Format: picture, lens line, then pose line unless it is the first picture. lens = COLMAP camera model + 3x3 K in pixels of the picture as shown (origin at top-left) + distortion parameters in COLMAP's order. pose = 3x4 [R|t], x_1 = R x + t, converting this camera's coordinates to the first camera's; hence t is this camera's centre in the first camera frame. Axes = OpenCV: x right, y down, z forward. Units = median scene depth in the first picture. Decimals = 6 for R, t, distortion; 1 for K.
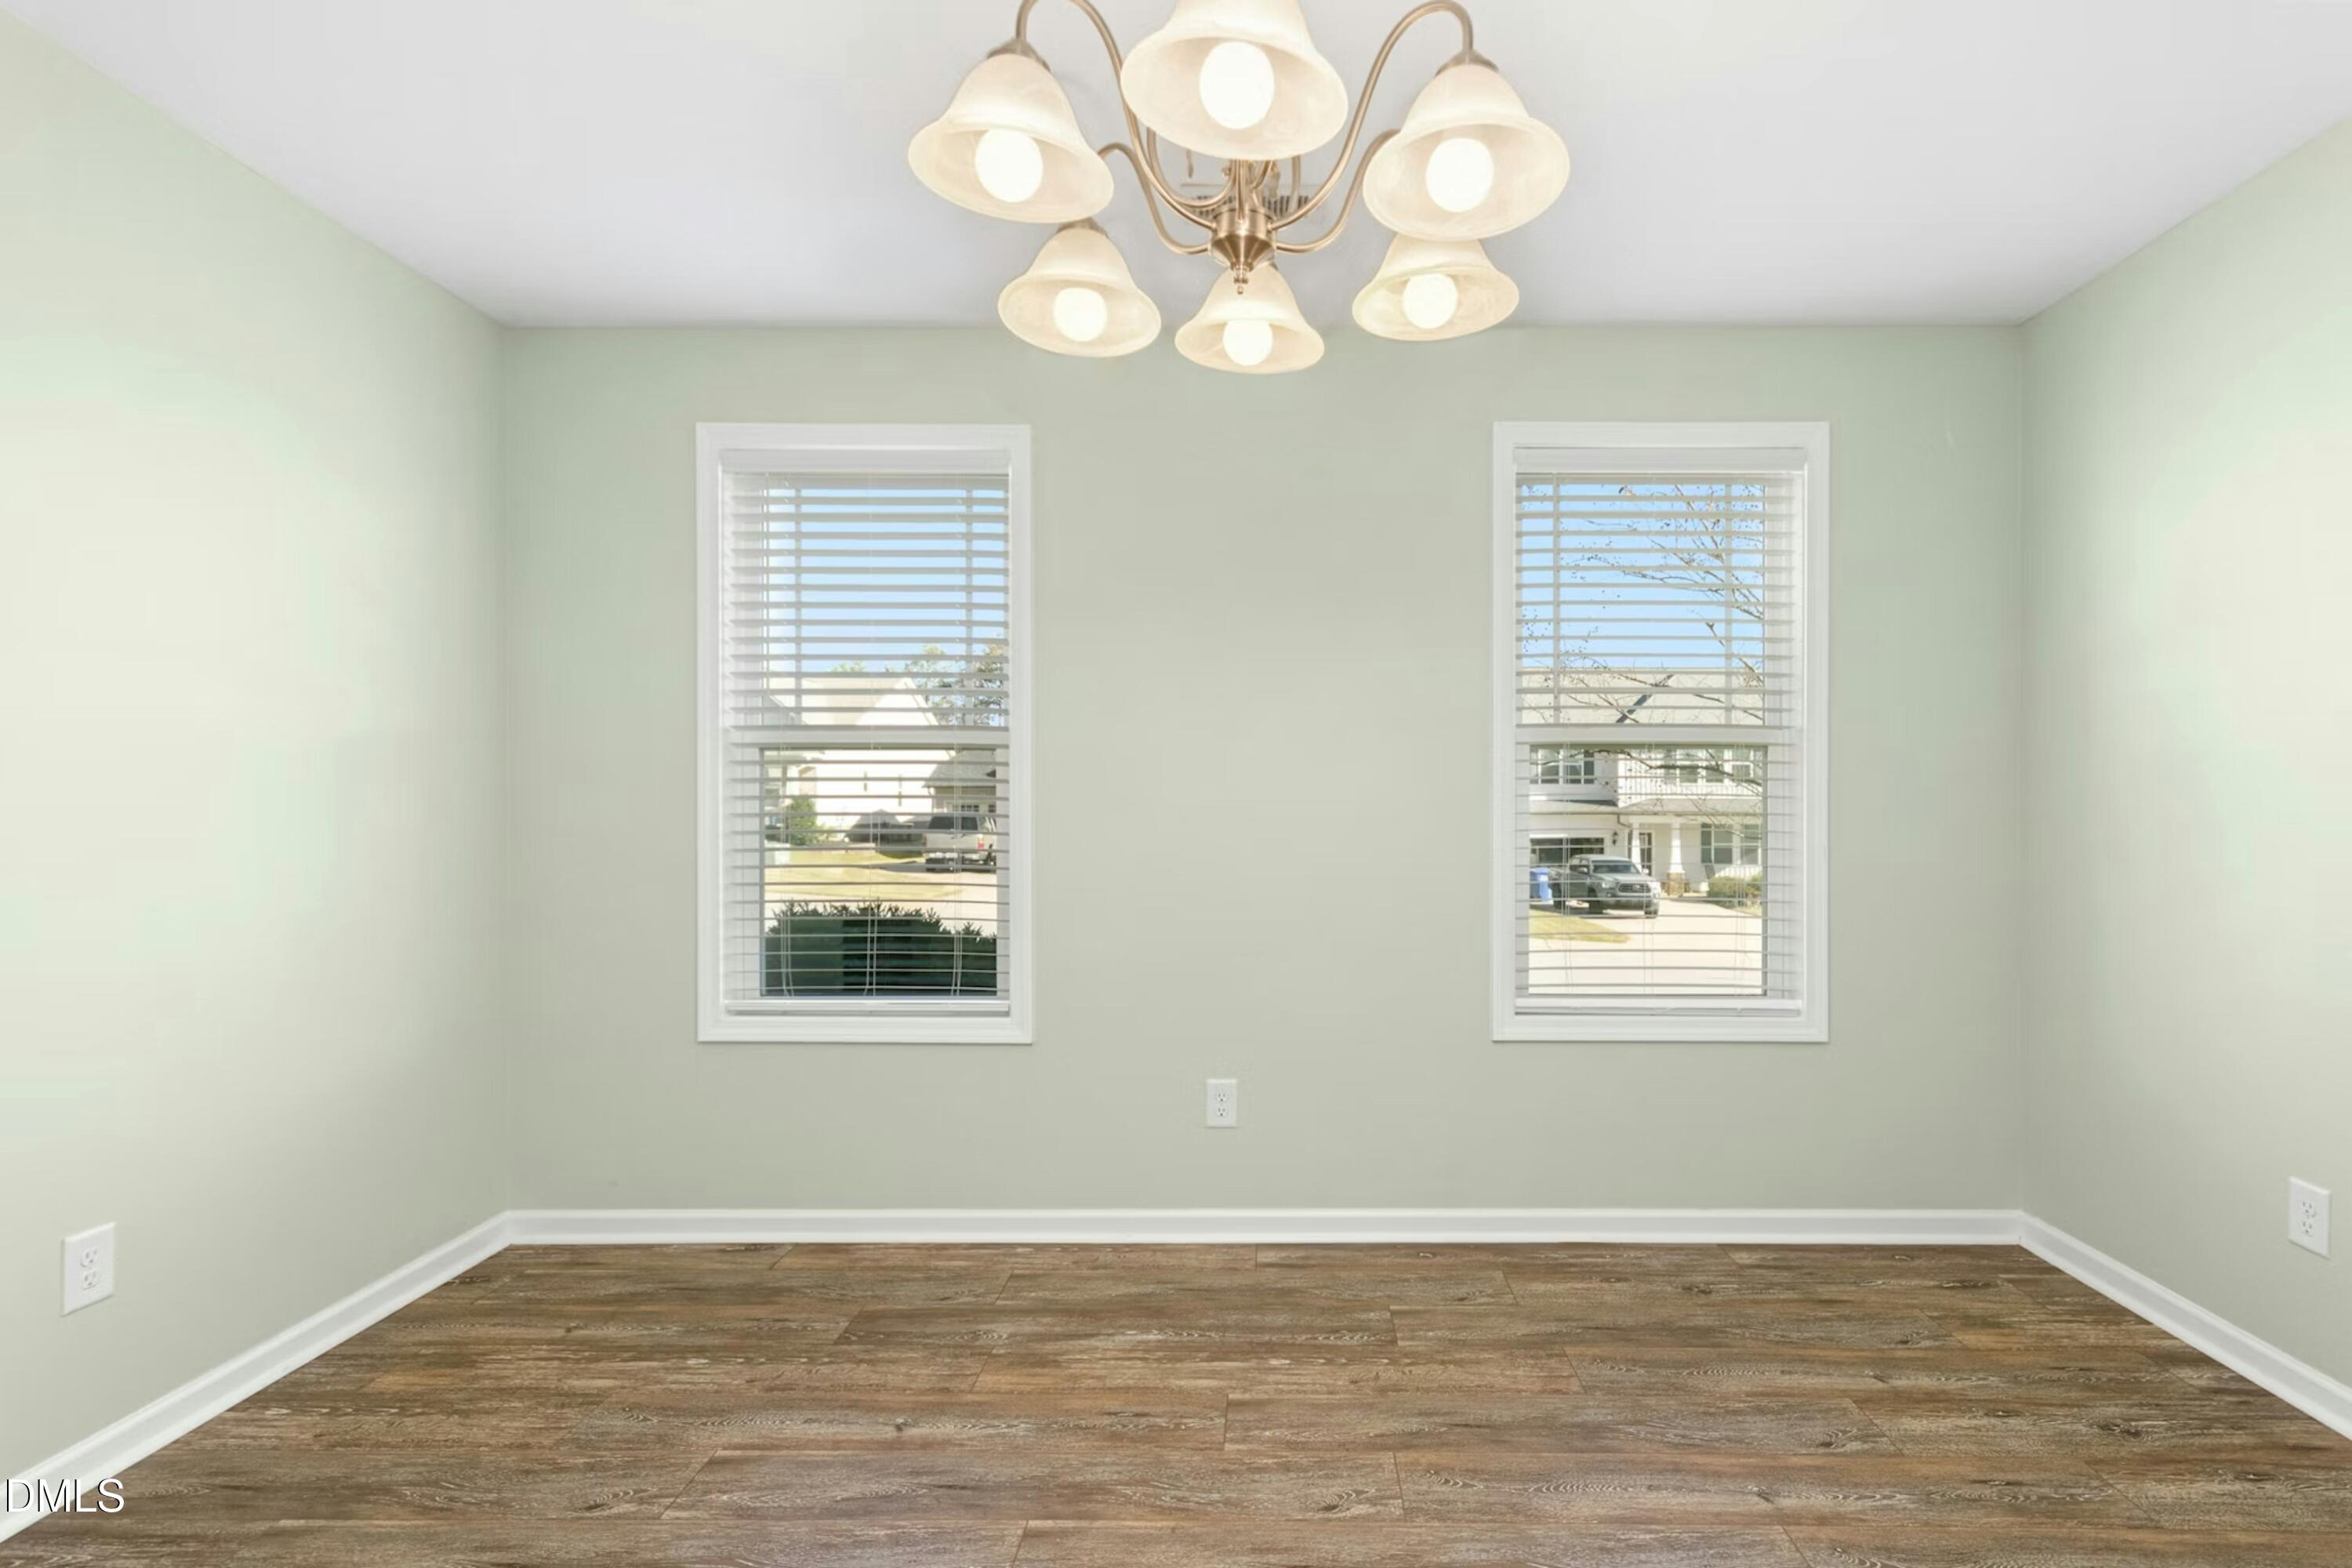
lens RADIAL K [[1172.8, 0, 1361.8], [0, 1172.8, 795.7], [0, 0, 1]] dist [0.005552, -0.000669]
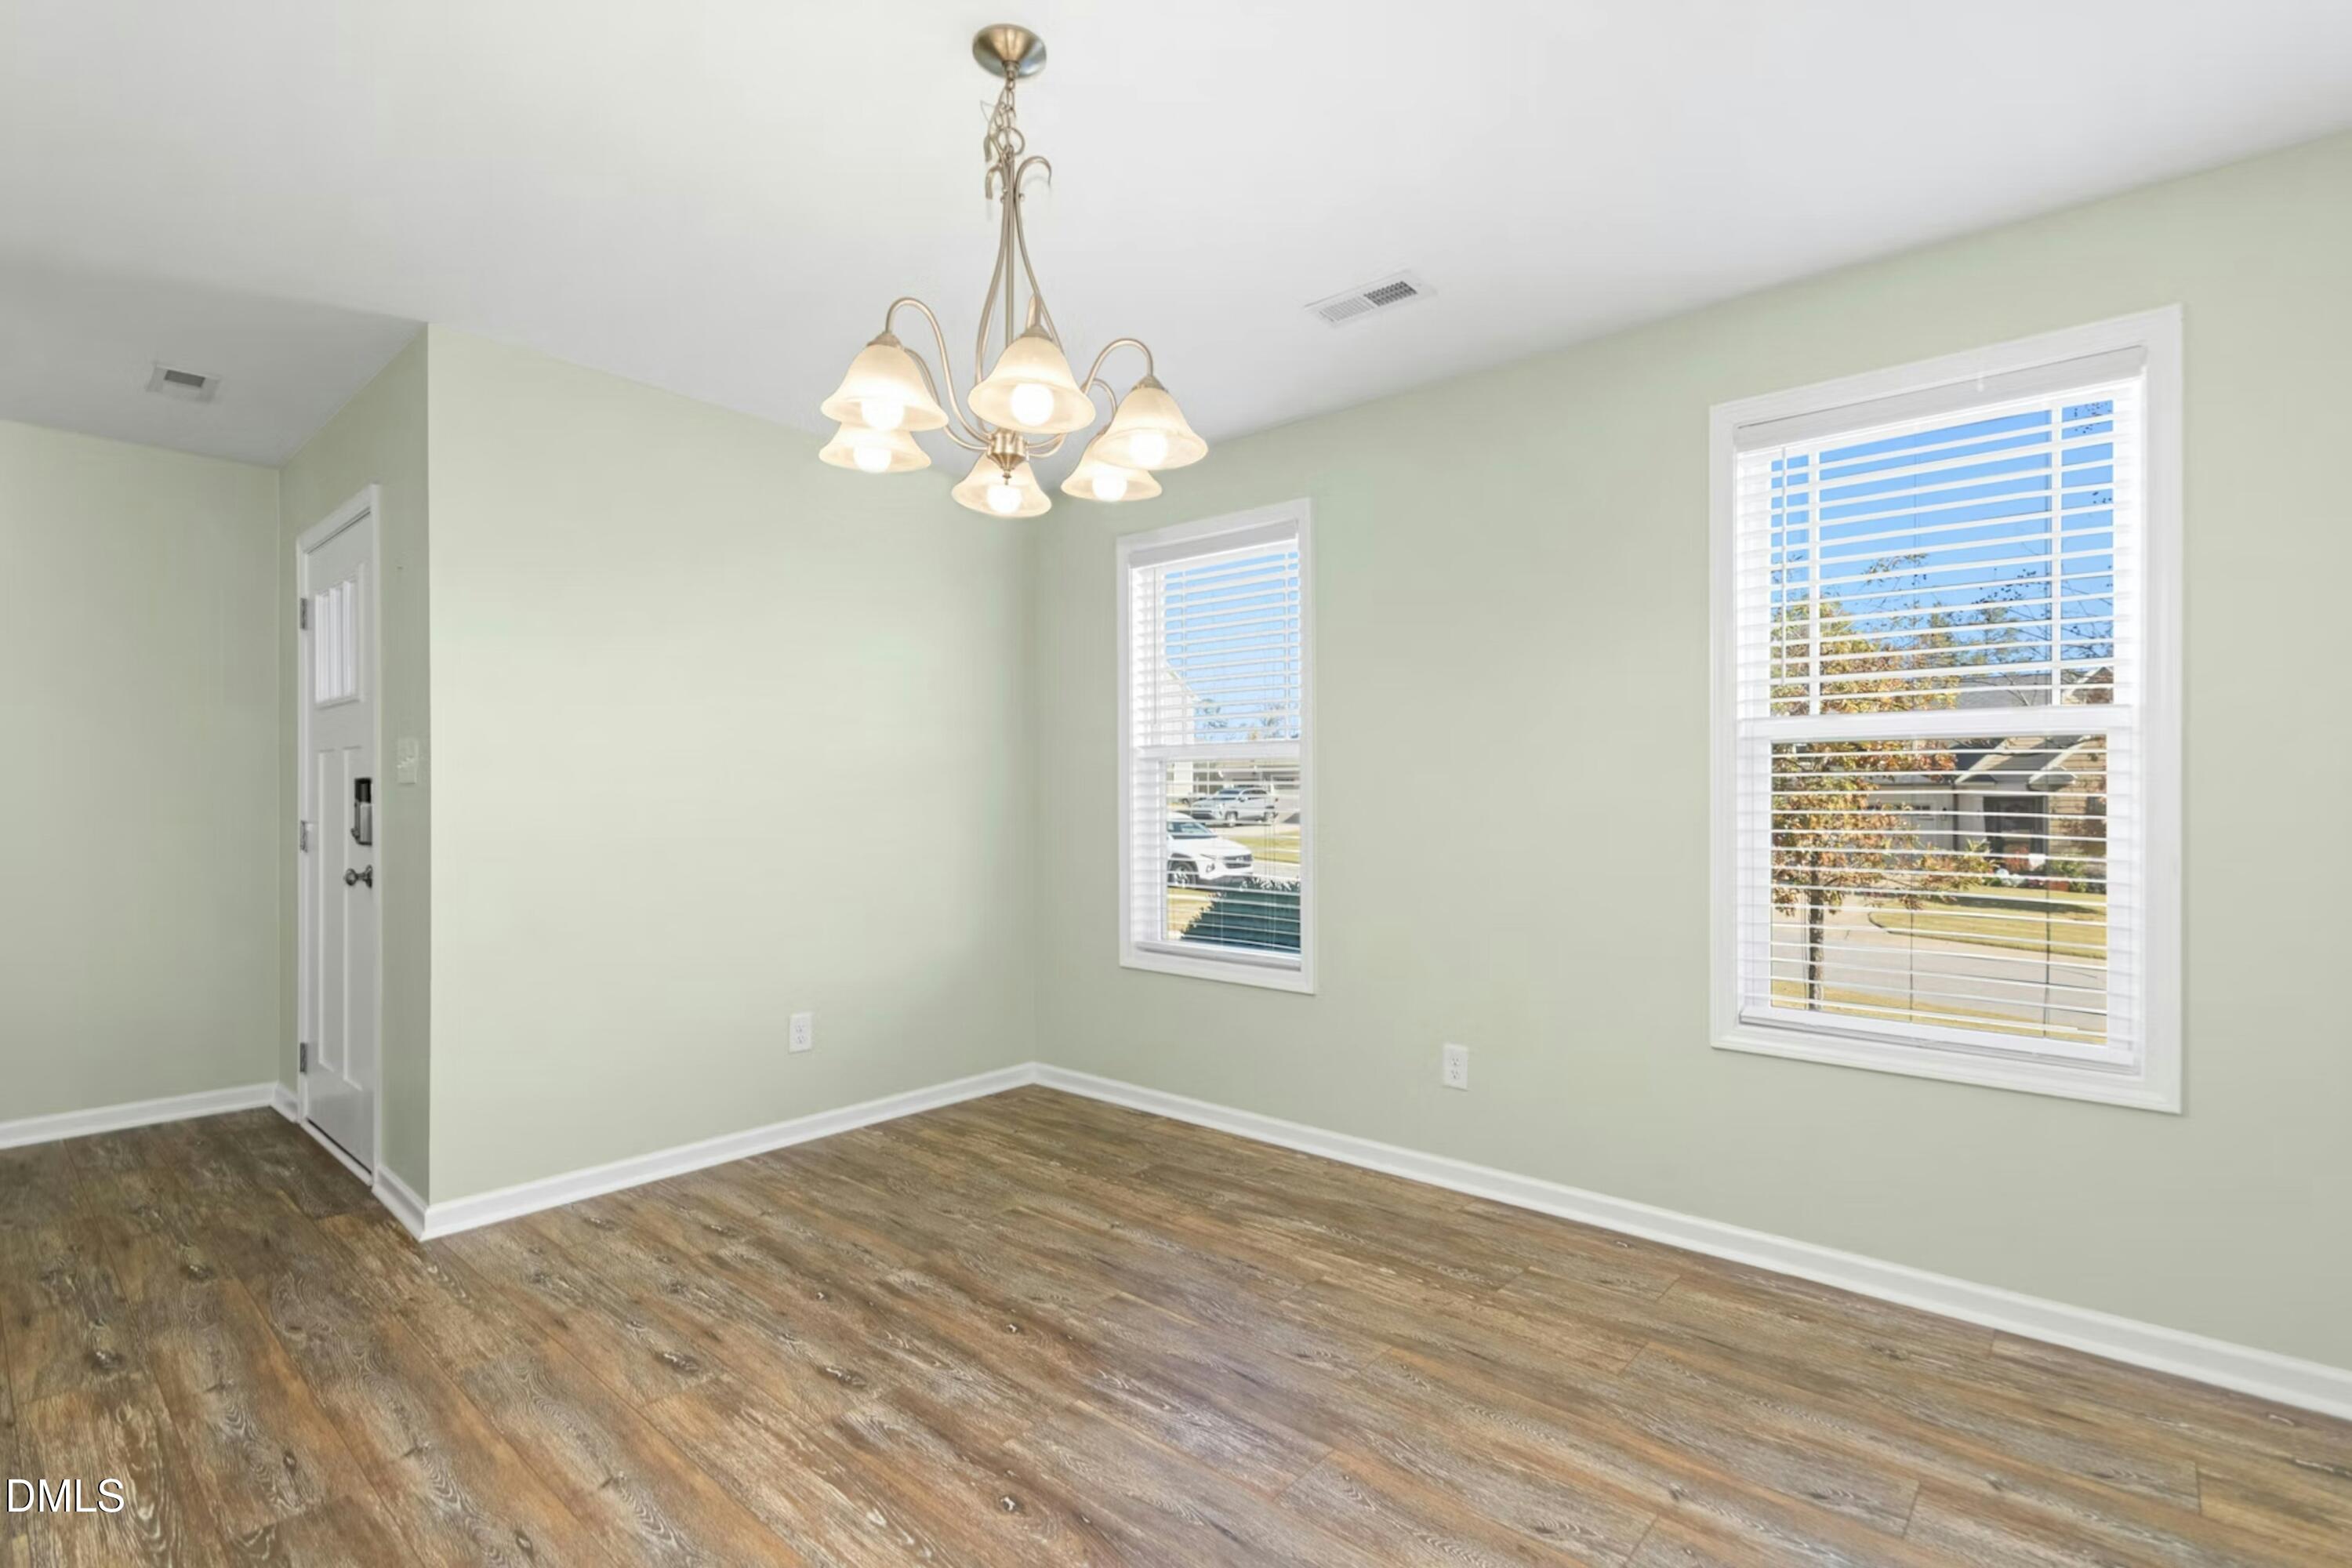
lens RADIAL K [[1165.7, 0, 1155.6], [0, 1165.7, 797.3], [0, 0, 1]] dist [0.002604, -0.000774]
pose [[0.727748, -0.001692, -0.685843, 0.544363], [0.001536, 0.999998, -0.000837, 0.004194], [0.685843, -0.000444, 0.727749, -0.016814]]
